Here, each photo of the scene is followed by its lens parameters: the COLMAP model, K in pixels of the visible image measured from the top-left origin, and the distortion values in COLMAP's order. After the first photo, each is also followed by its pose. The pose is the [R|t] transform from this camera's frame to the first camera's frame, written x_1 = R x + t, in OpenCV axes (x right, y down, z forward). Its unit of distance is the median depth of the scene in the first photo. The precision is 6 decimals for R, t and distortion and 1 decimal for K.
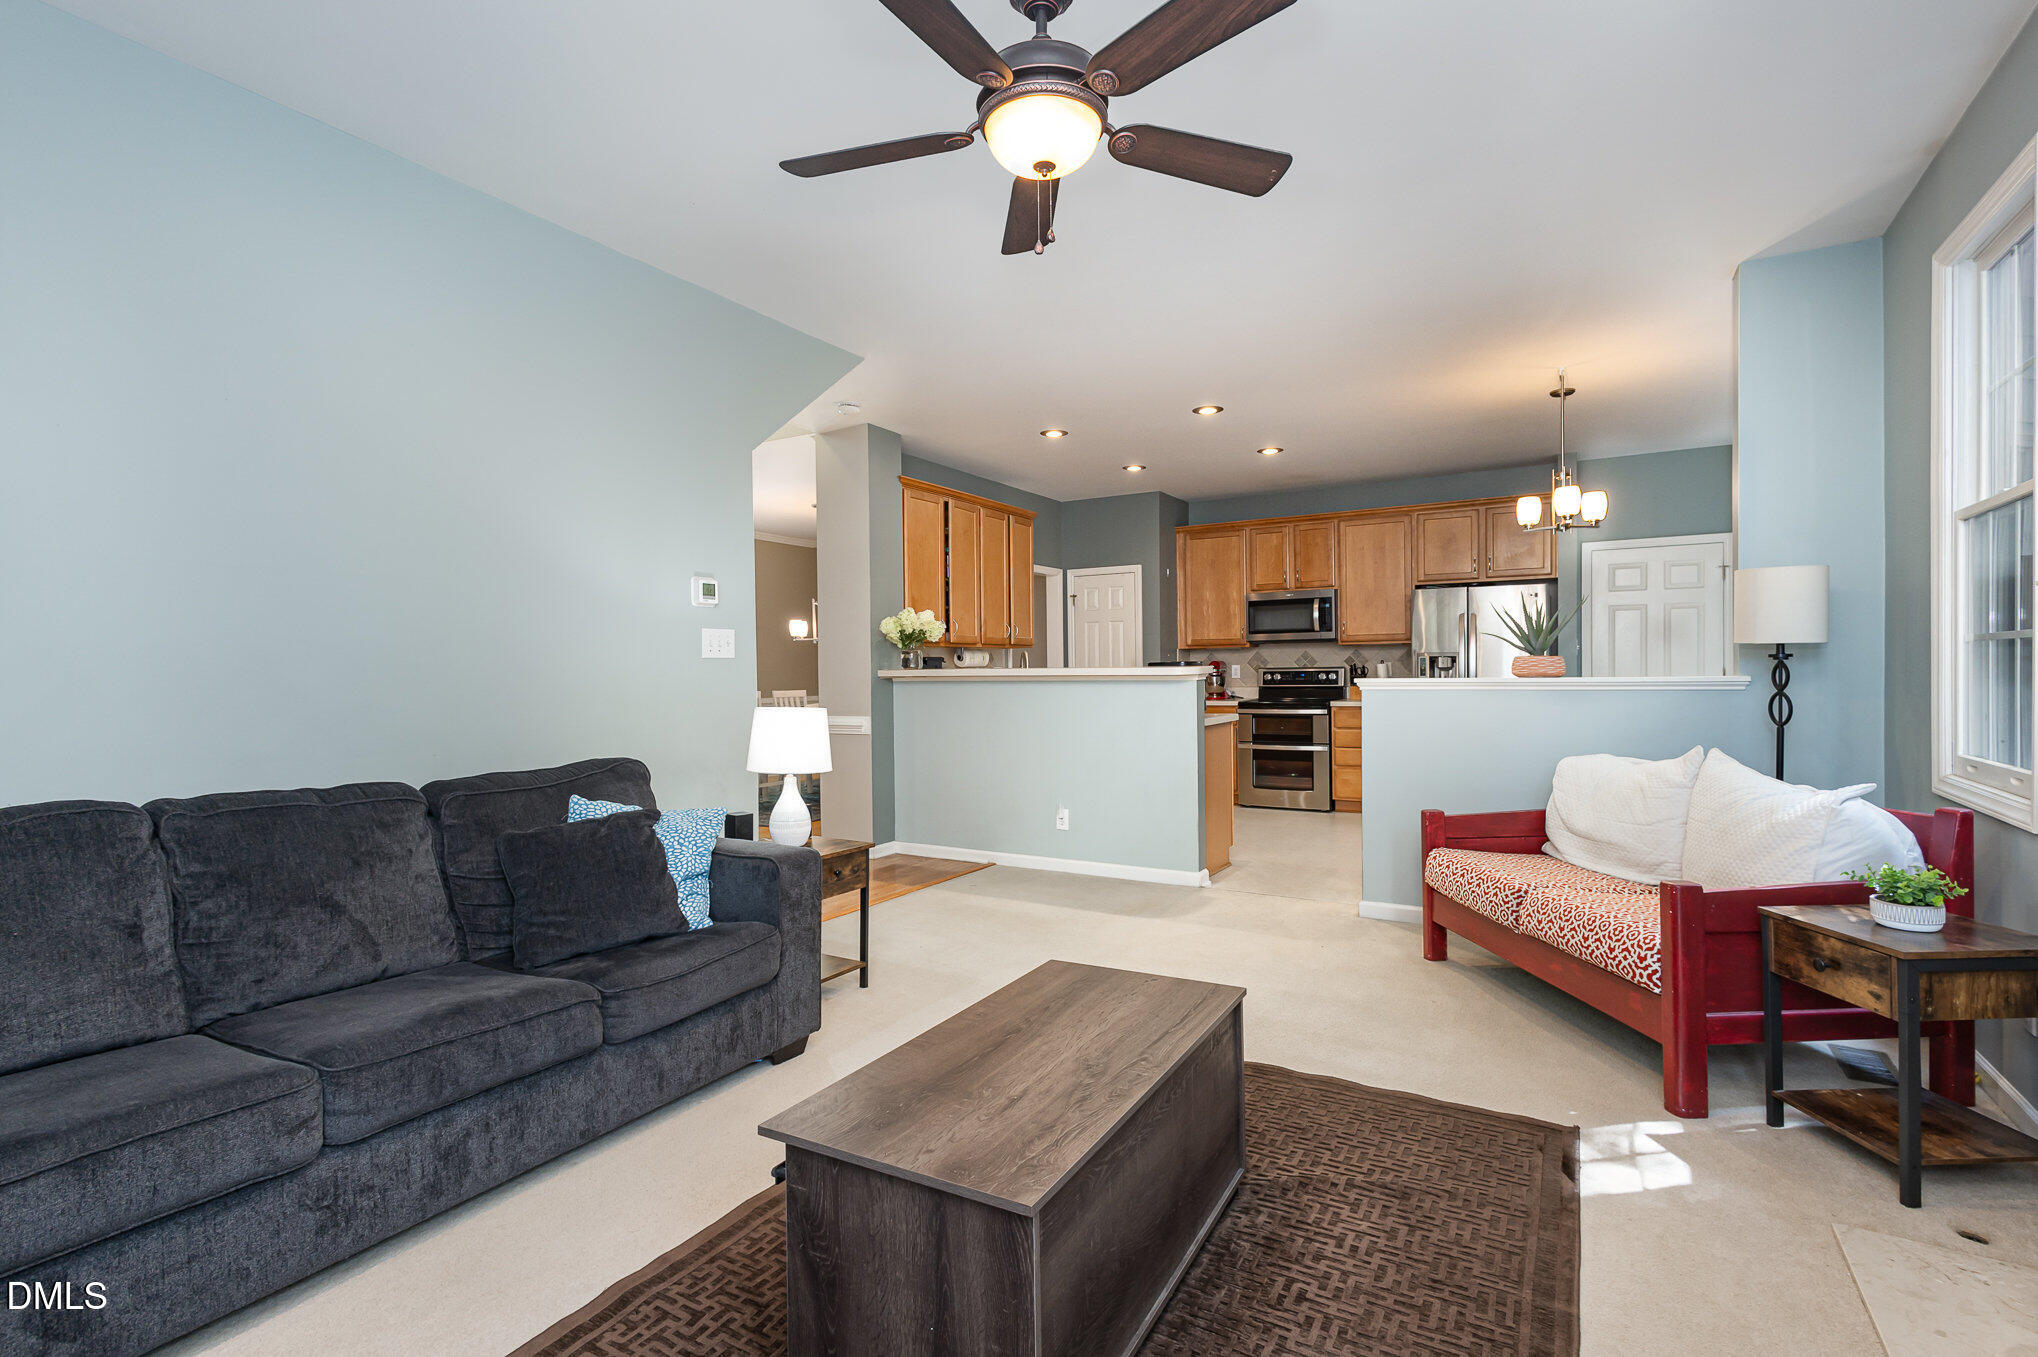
lens RADIAL K [[959.0, 0, 1016.5], [0, 959.0, 678.1], [0, 0, 1]] dist [0.013680, -0.001421]
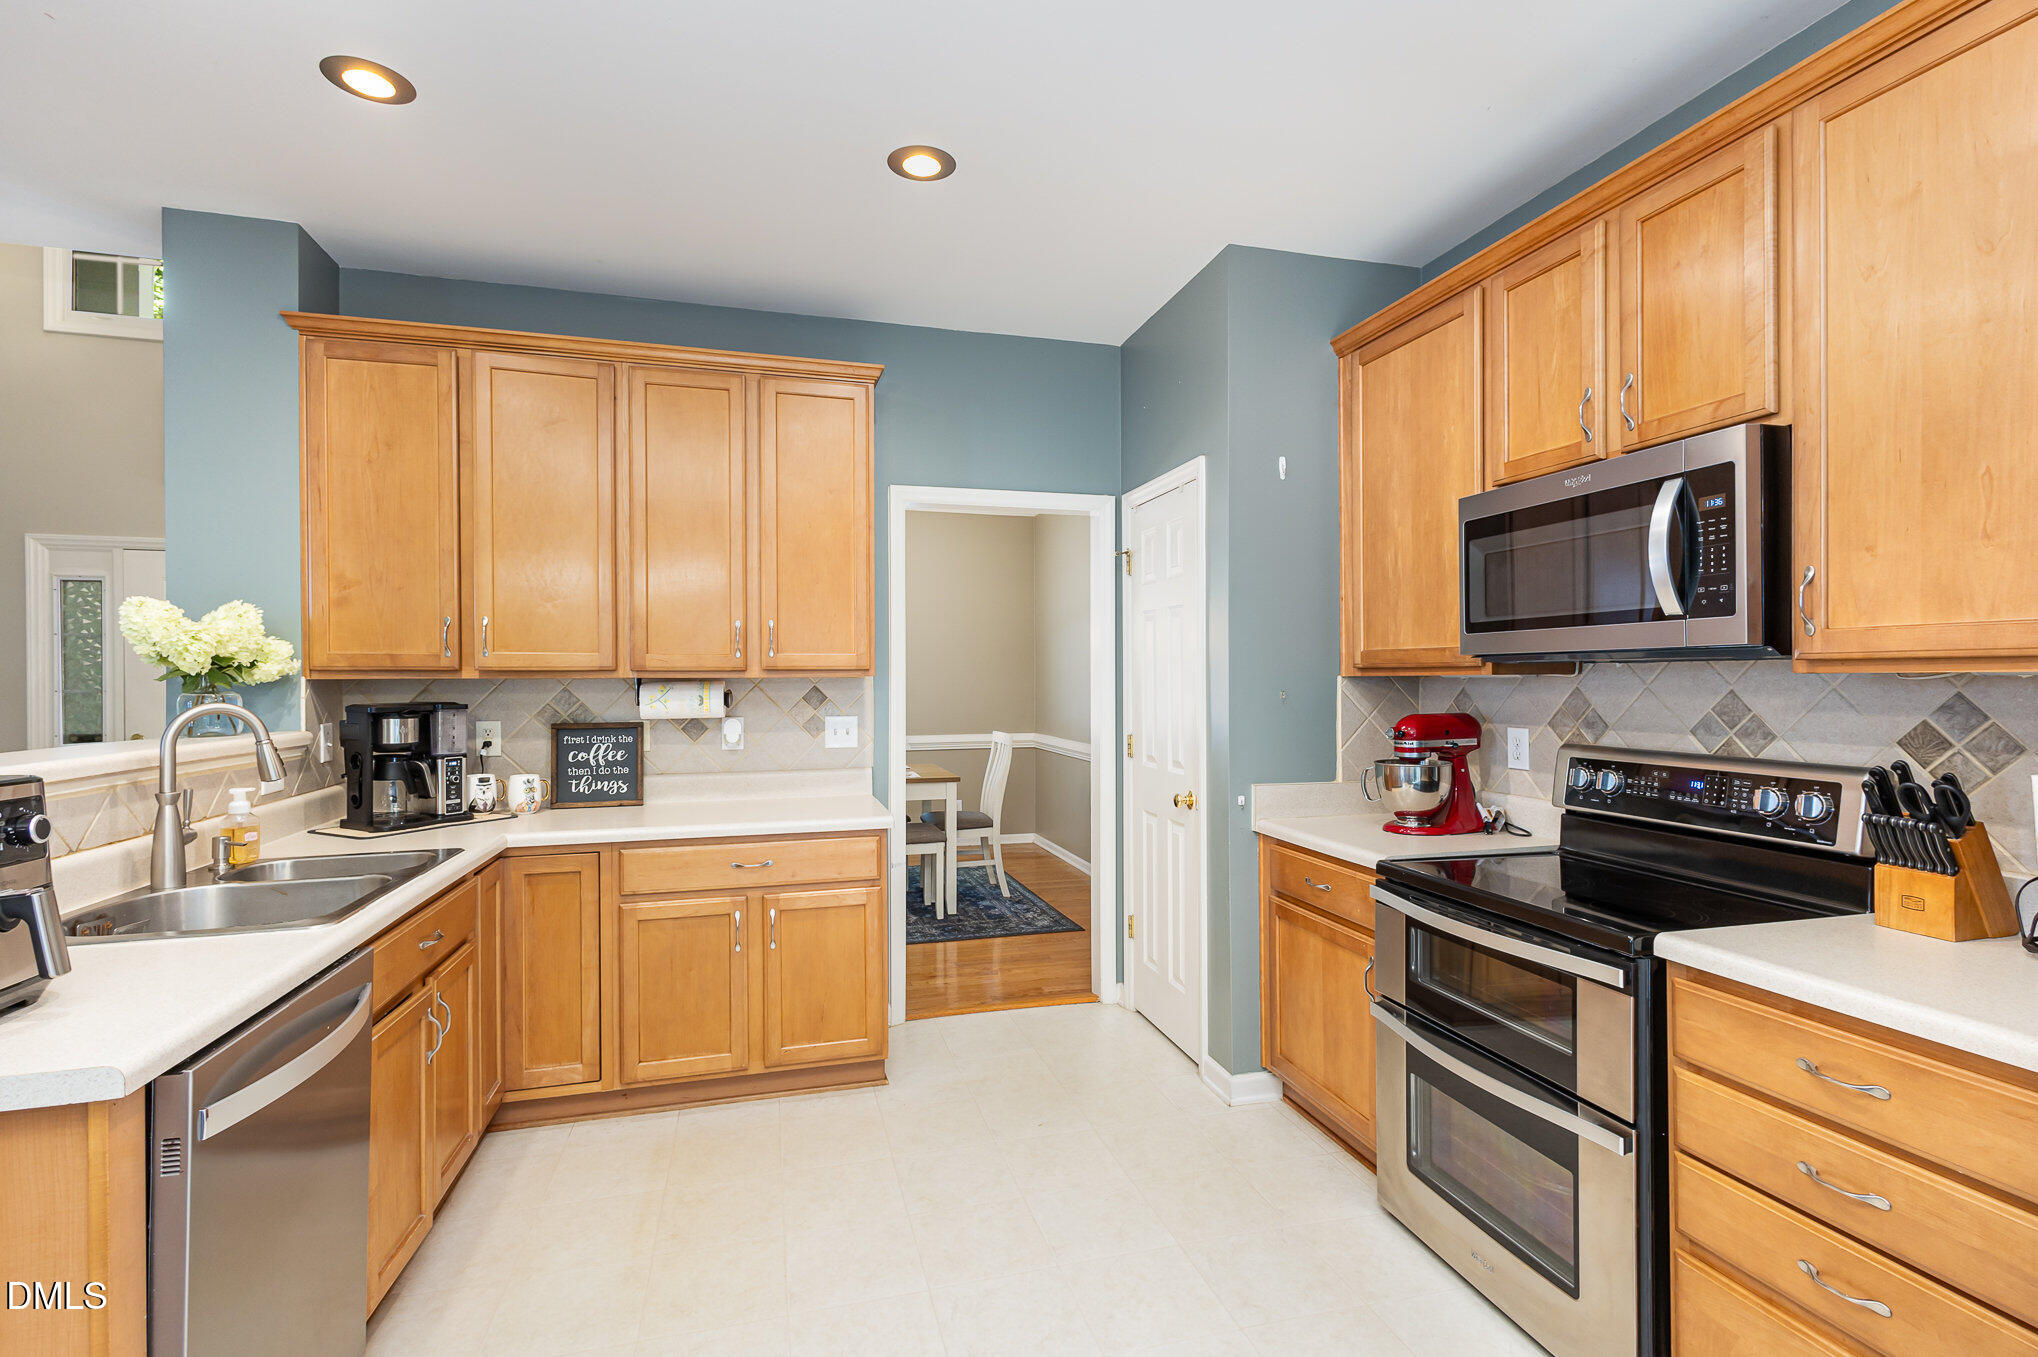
lens RADIAL K [[959.0, 0, 1031.1], [0, 959.0, 681.7], [0, 0, 1]] dist [0.013680, -0.001421]
pose [[0.725682, 0.013742, -0.687894, 0.351907], [-0.009581, 0.999905, 0.009867, -0.032448], [0.687964, -0.000570, 0.725745, 0.696316]]
